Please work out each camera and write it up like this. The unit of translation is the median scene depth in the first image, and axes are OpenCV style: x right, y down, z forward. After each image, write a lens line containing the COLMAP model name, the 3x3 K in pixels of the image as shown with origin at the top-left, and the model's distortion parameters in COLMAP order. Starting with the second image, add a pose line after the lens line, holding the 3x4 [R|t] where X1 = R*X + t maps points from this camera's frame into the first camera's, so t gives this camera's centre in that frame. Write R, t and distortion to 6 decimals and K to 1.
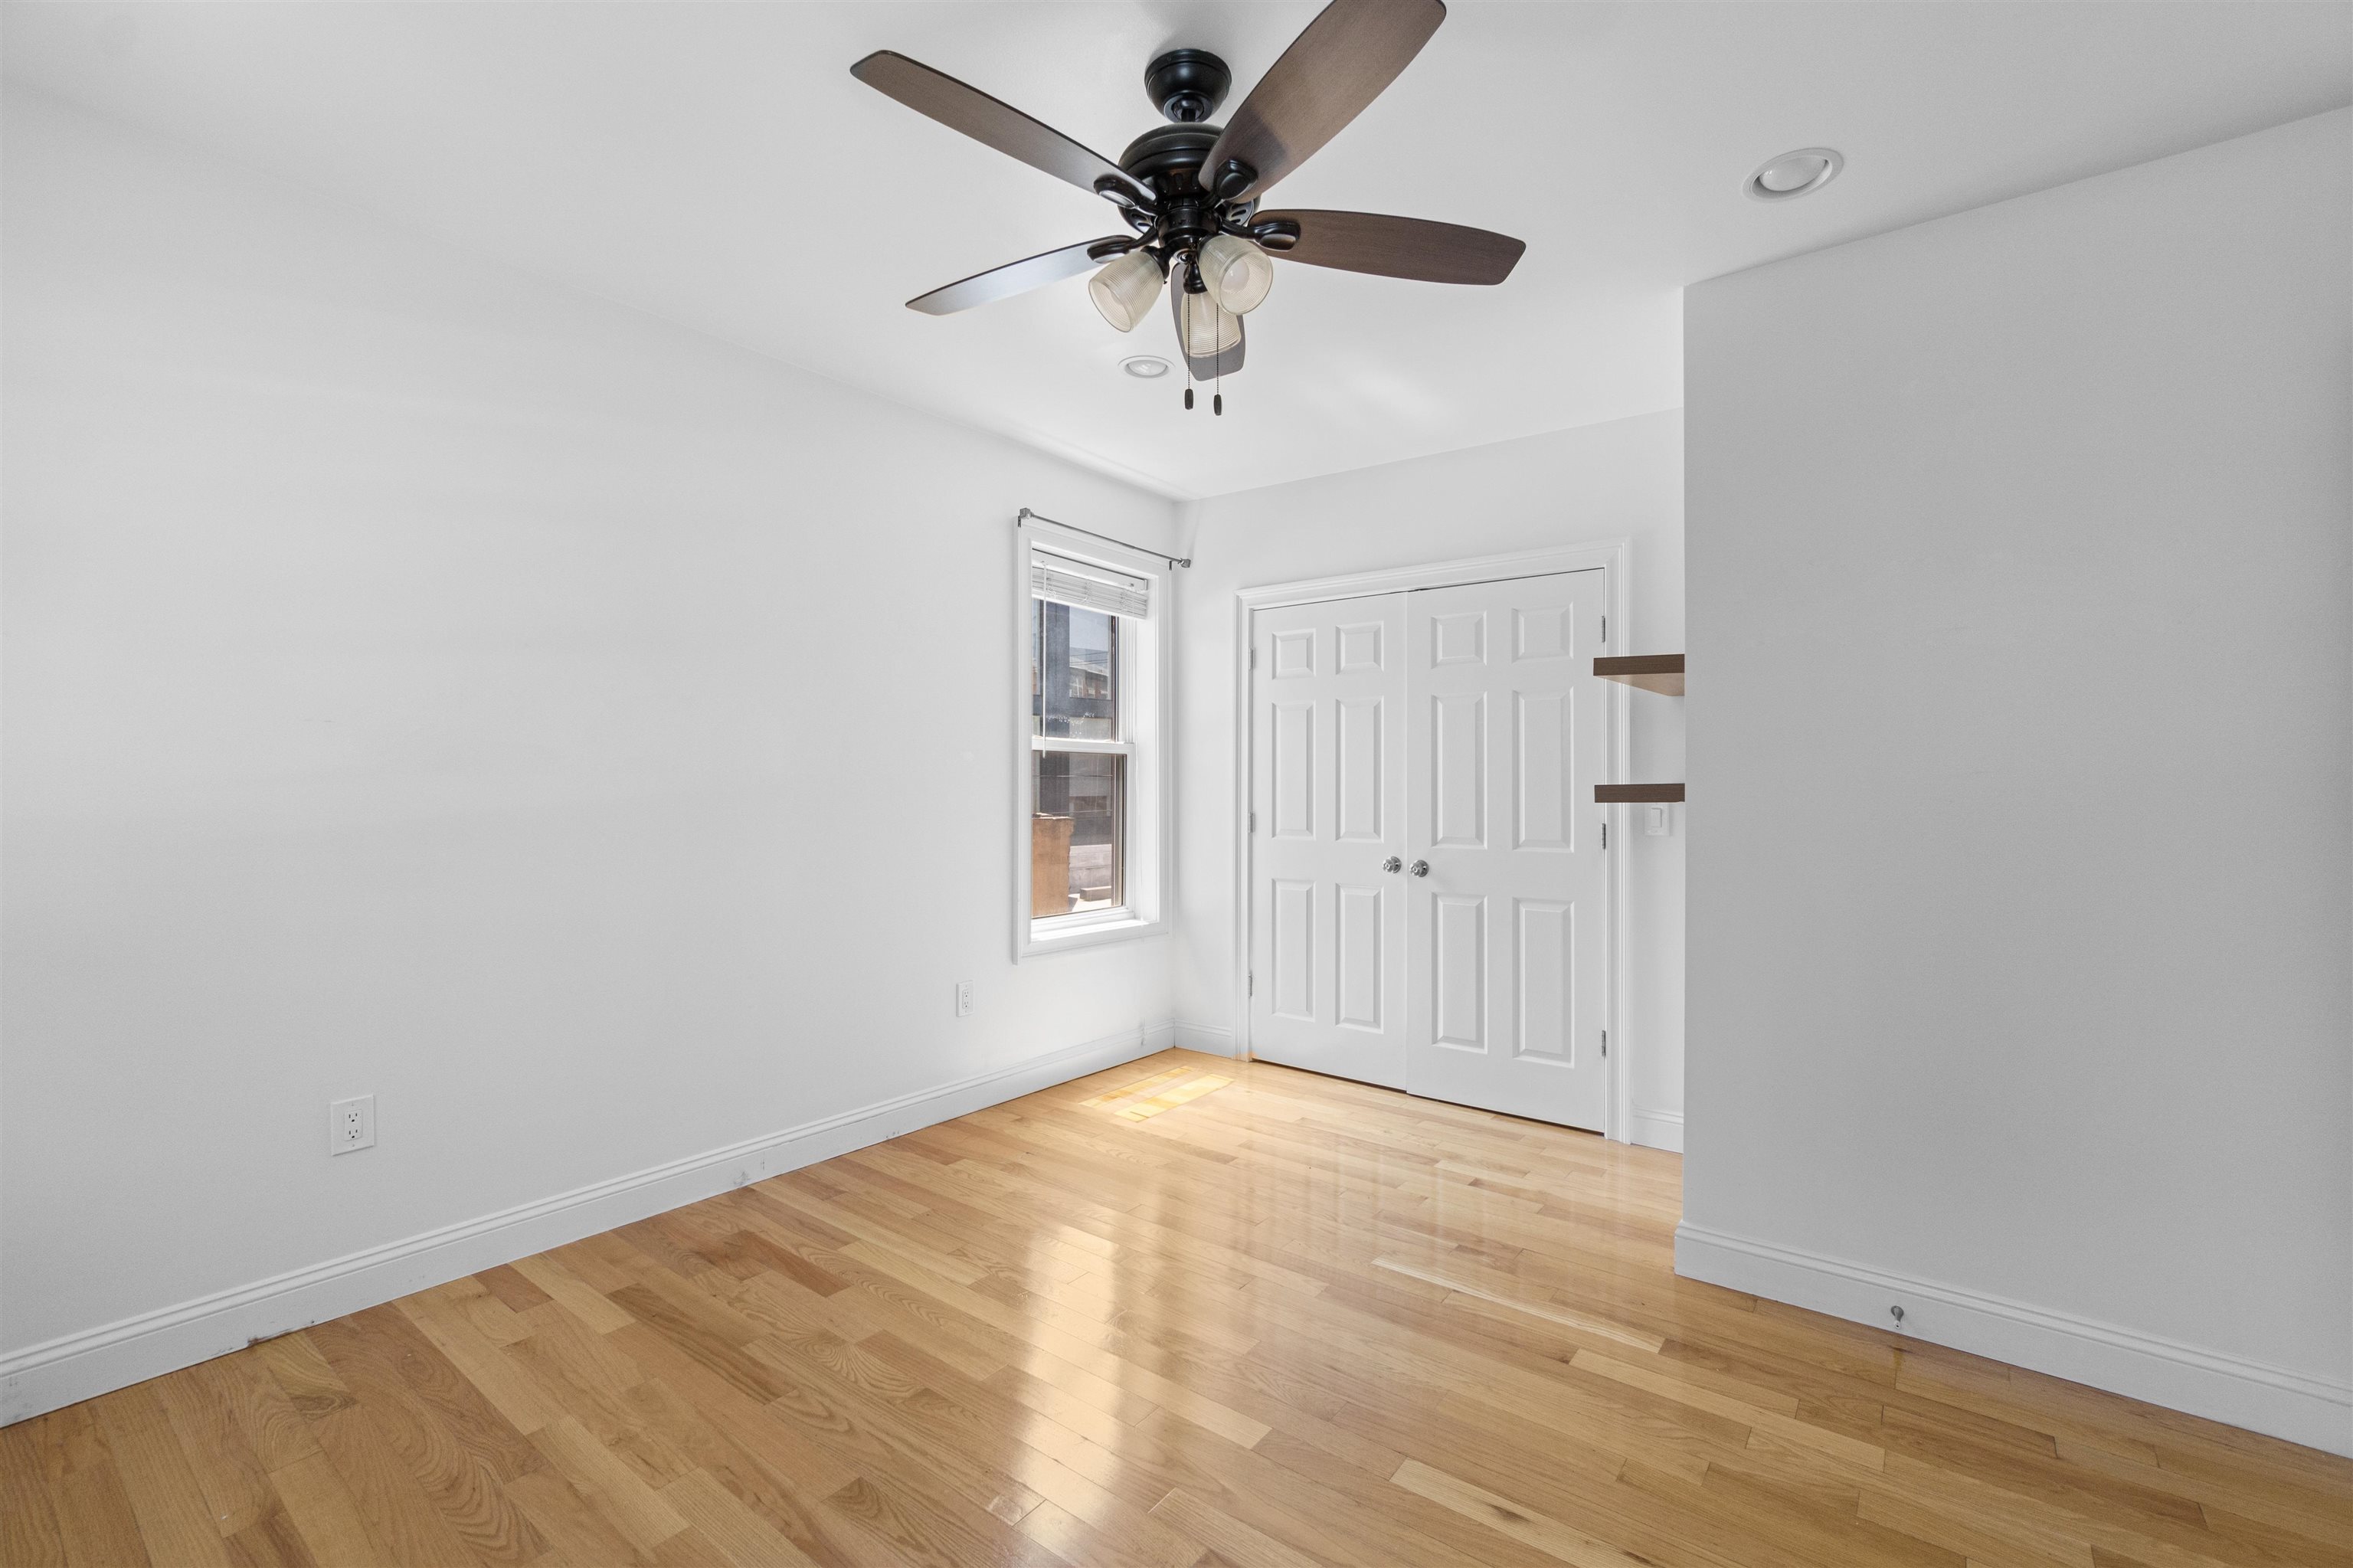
lens RADIAL K [[1012.6, 0, 1175.1], [0, 1012.6, 776.6], [0, 0, 1]] dist [-0.002513, -0.000204]
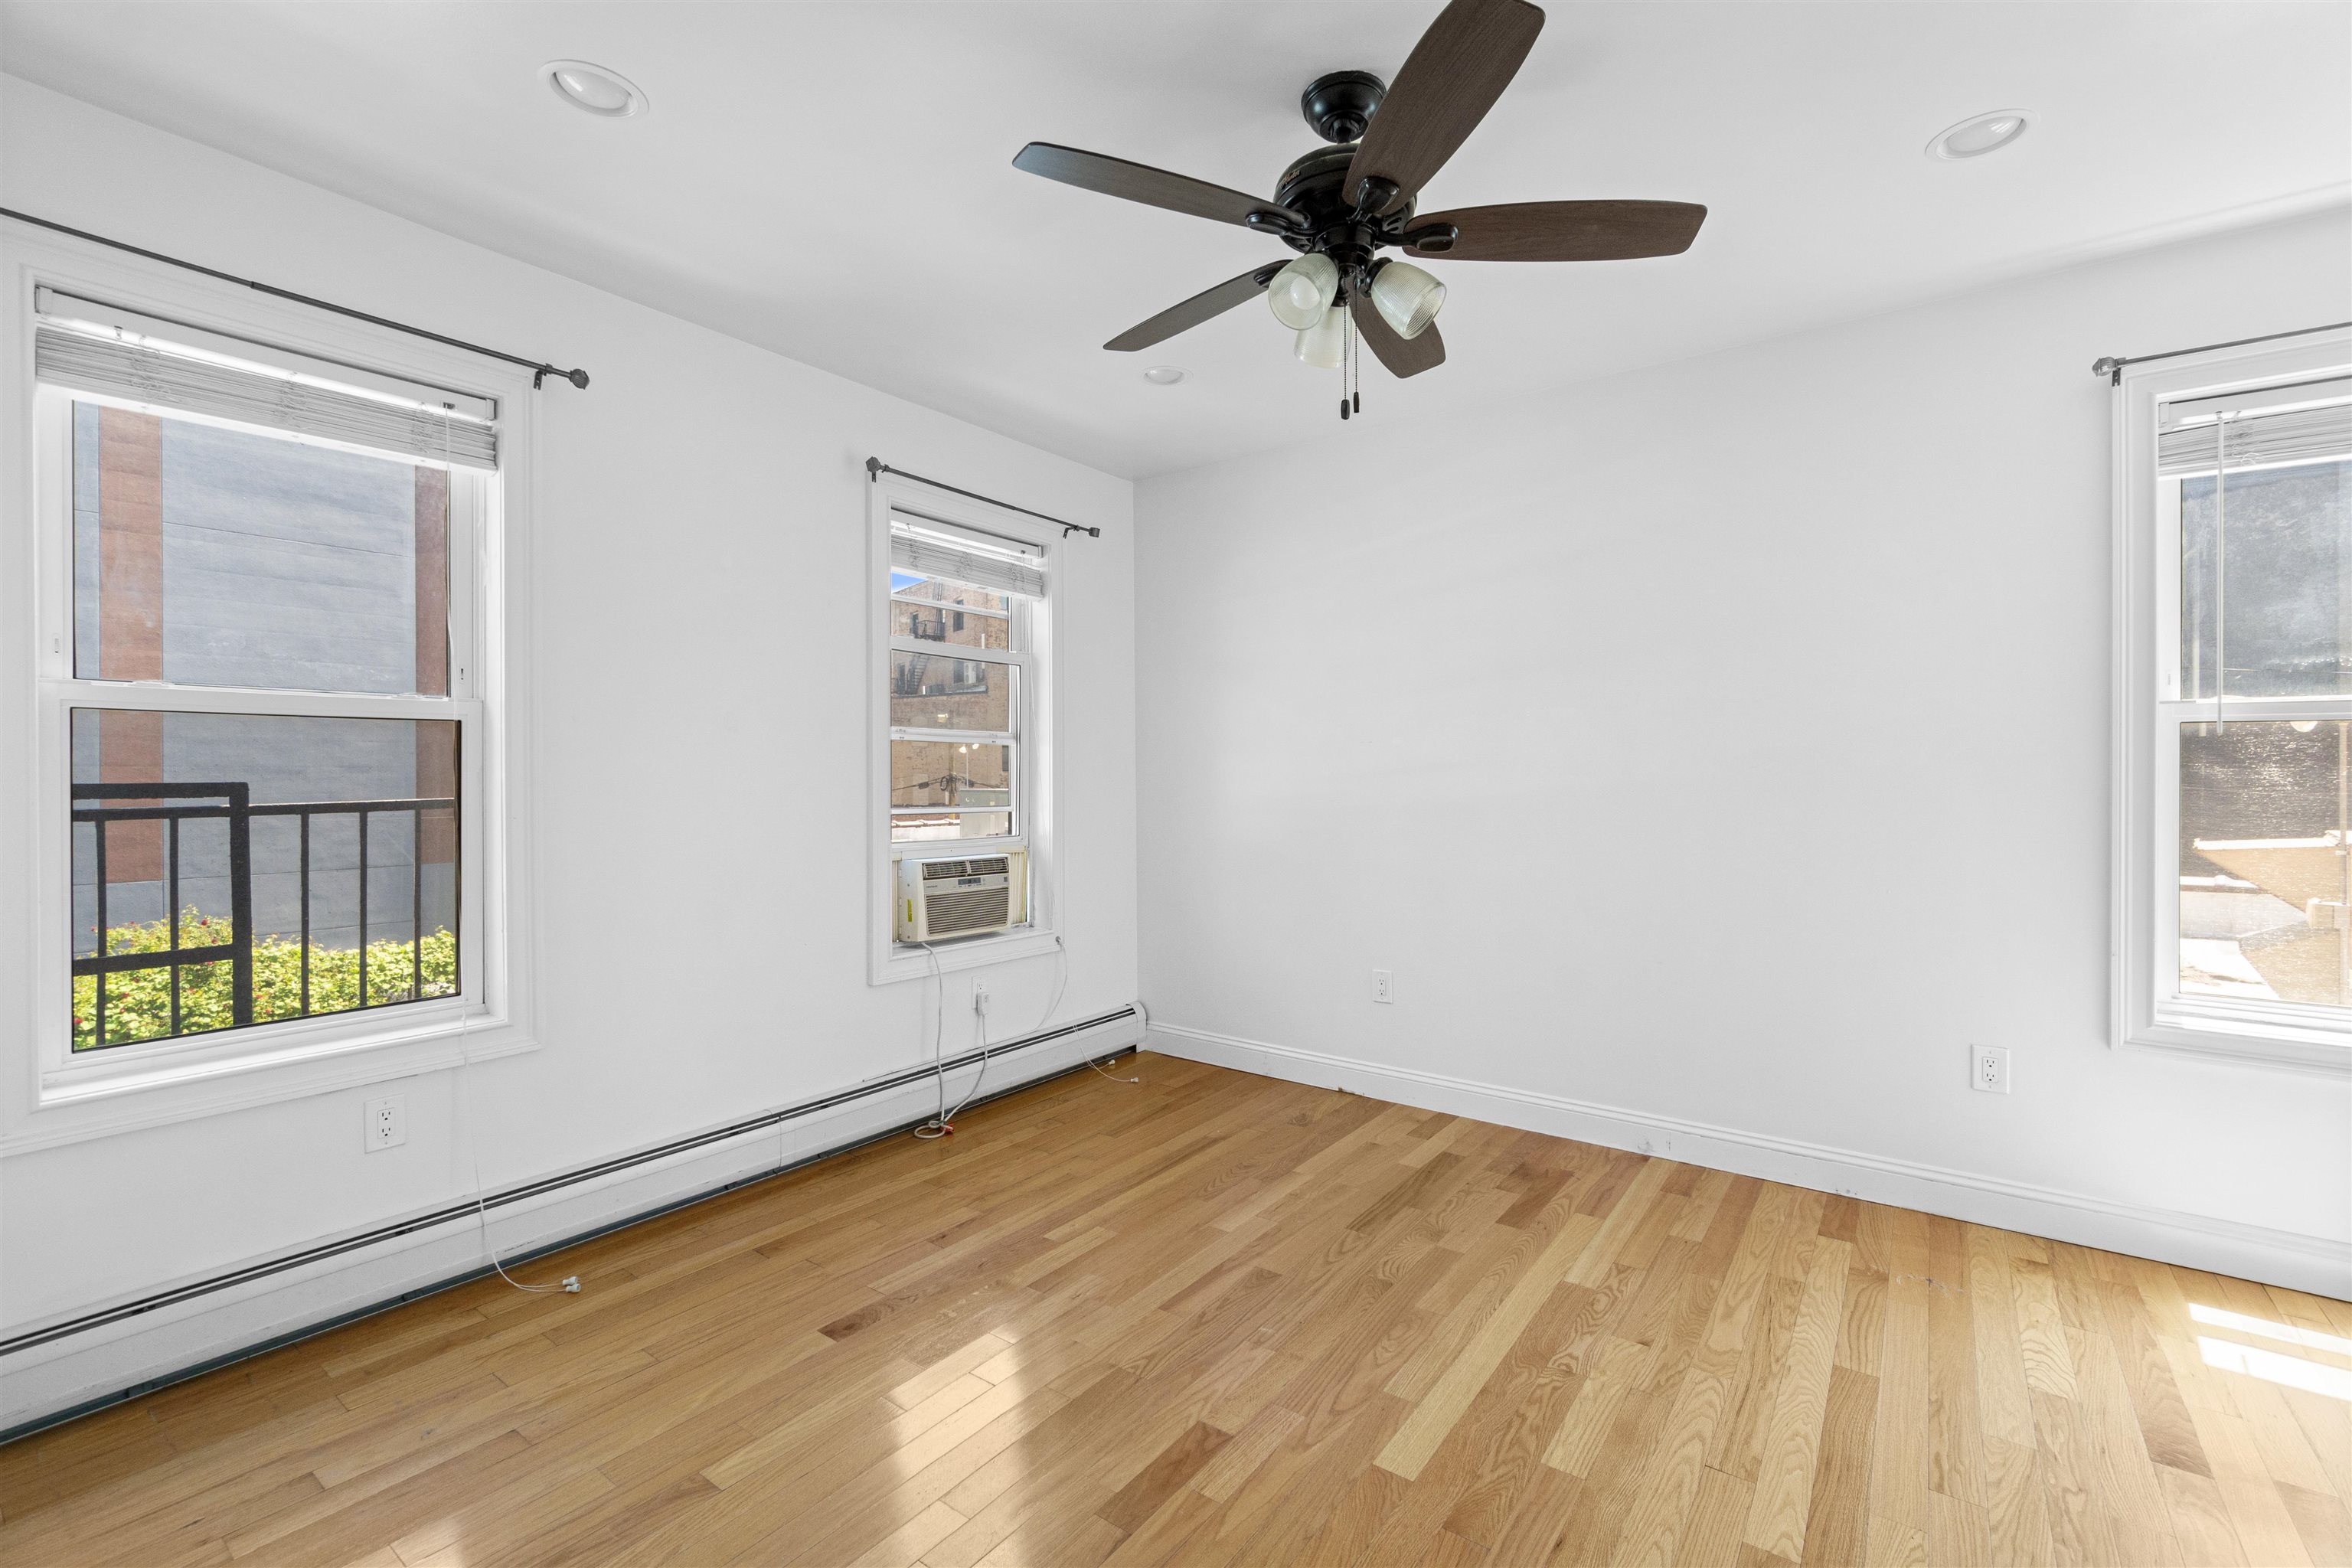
lens RADIAL K [[1012.1, 0, 1174.6], [0, 1012.1, 776.6], [0, 0, 1]] dist [-0.002513, -0.000204]
pose [[0.014604, -0.004936, -0.999881, 0.771124], [0.009724, 0.999941, -0.004795, 0.007532], [0.999846, -0.009653, 0.014651, 0.595926]]
